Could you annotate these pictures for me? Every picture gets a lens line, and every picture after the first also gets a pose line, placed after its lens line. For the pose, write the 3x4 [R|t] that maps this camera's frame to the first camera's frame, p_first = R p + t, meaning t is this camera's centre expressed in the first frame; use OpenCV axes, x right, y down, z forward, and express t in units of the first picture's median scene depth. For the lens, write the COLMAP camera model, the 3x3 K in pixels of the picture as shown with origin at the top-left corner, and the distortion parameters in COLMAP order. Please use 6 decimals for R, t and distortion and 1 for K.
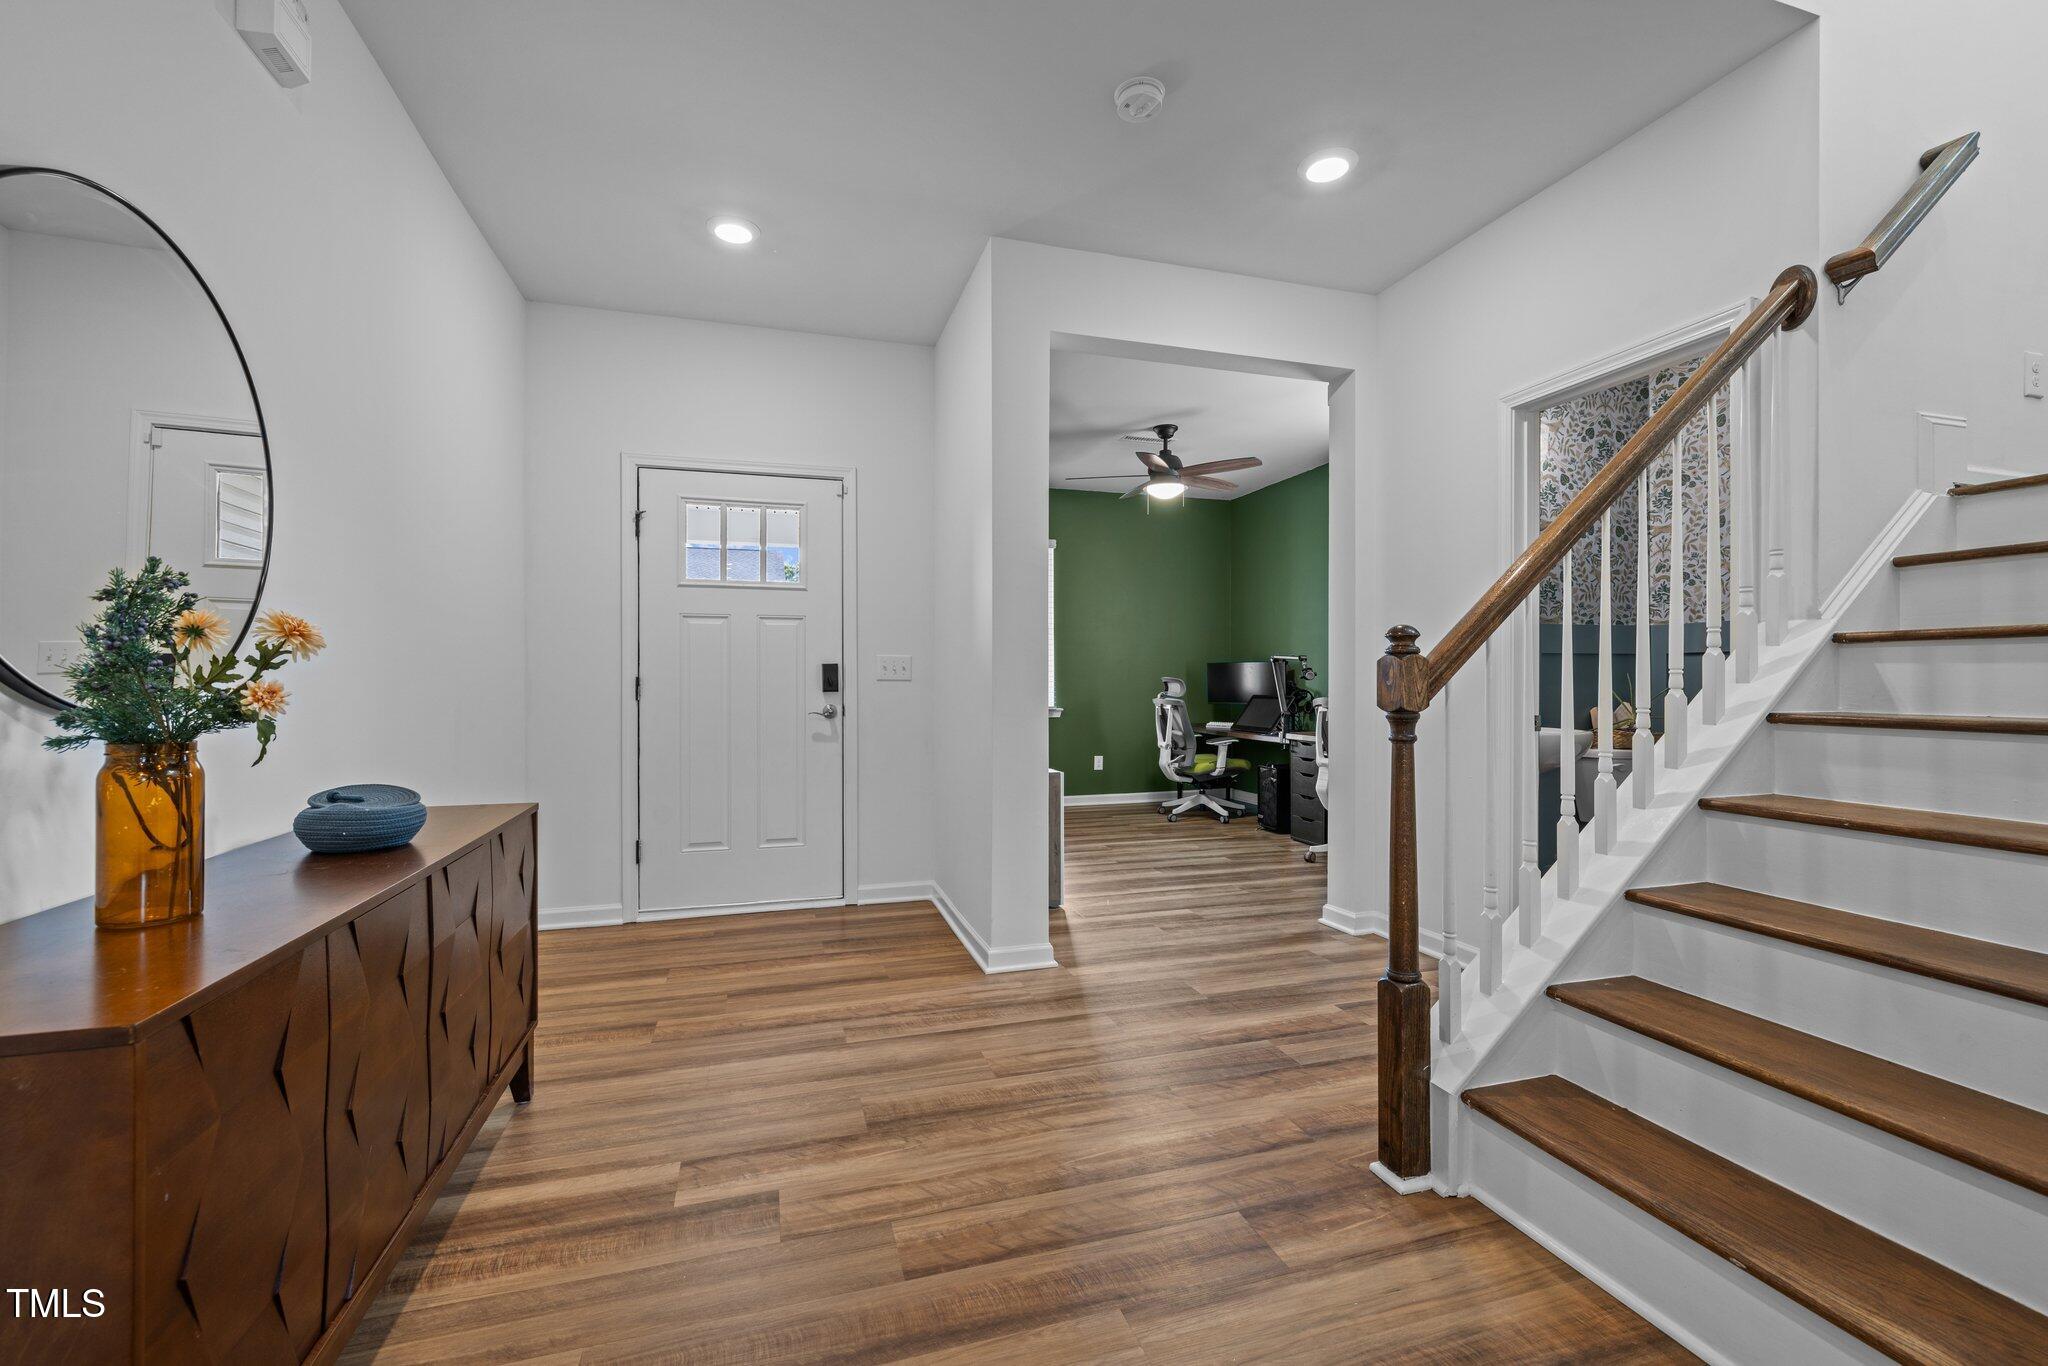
lens RADIAL K [[874.8, 0, 1030.8], [0, 874.8, 685.1], [0, 0, 1]] dist [0.000981, -0.000234]
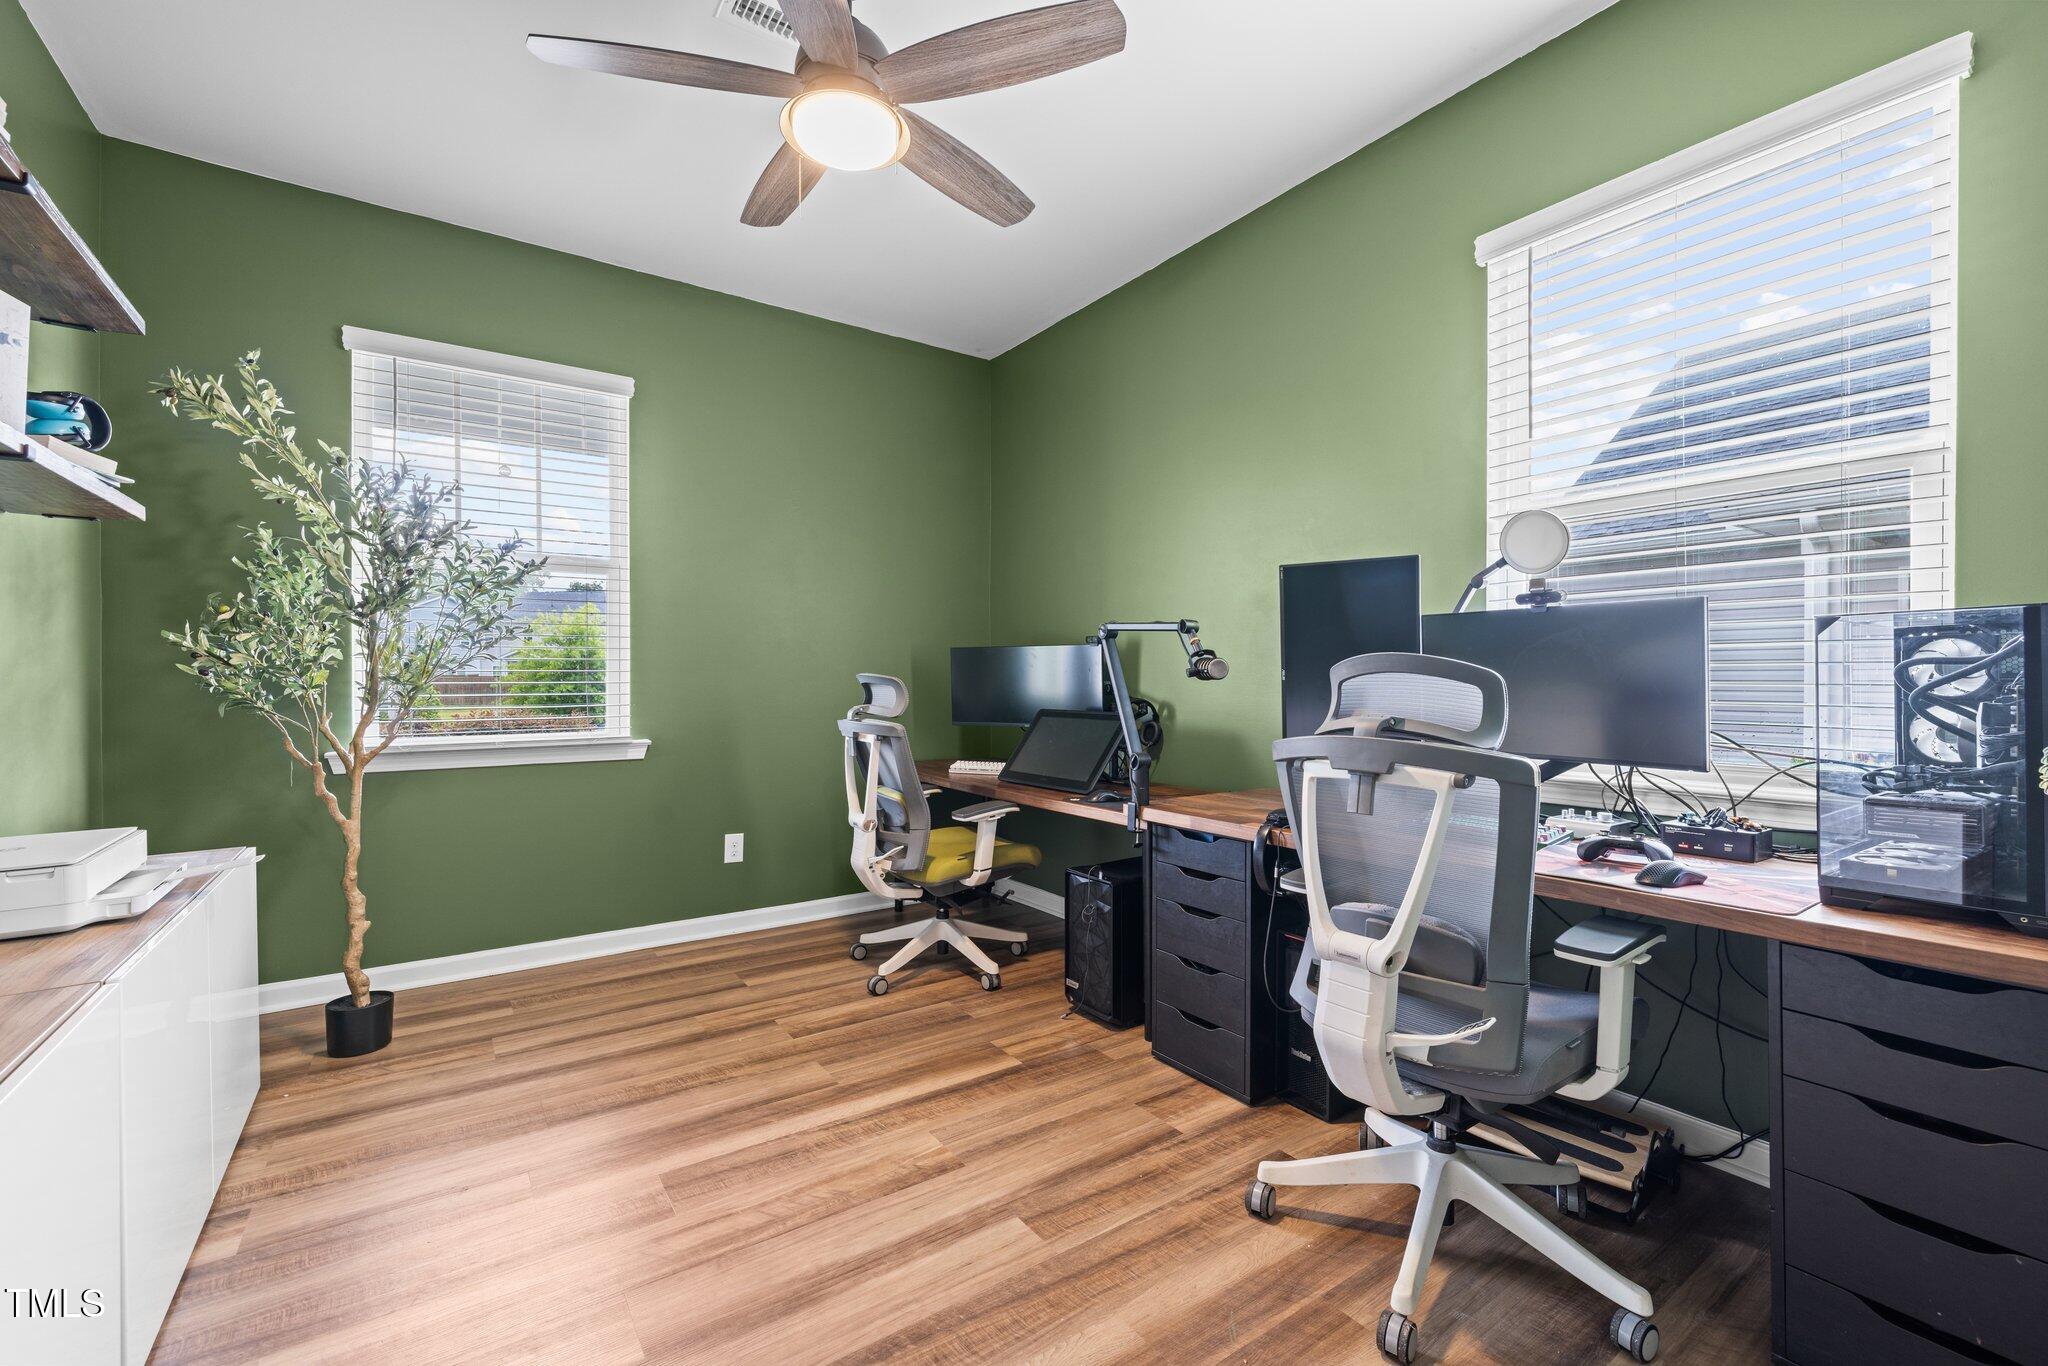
lens RADIAL K [[874.8, 0, 1017.2], [0, 874.8, 679.0], [0, 0, 1]] dist [0.000981, -0.000234]
pose [[0.958567, -0.001814, 0.284862, 0.100621], [0.002563, 0.999994, -0.002254, -0.004772], [-0.284856, 0.002891, 0.958566, 0.538605]]
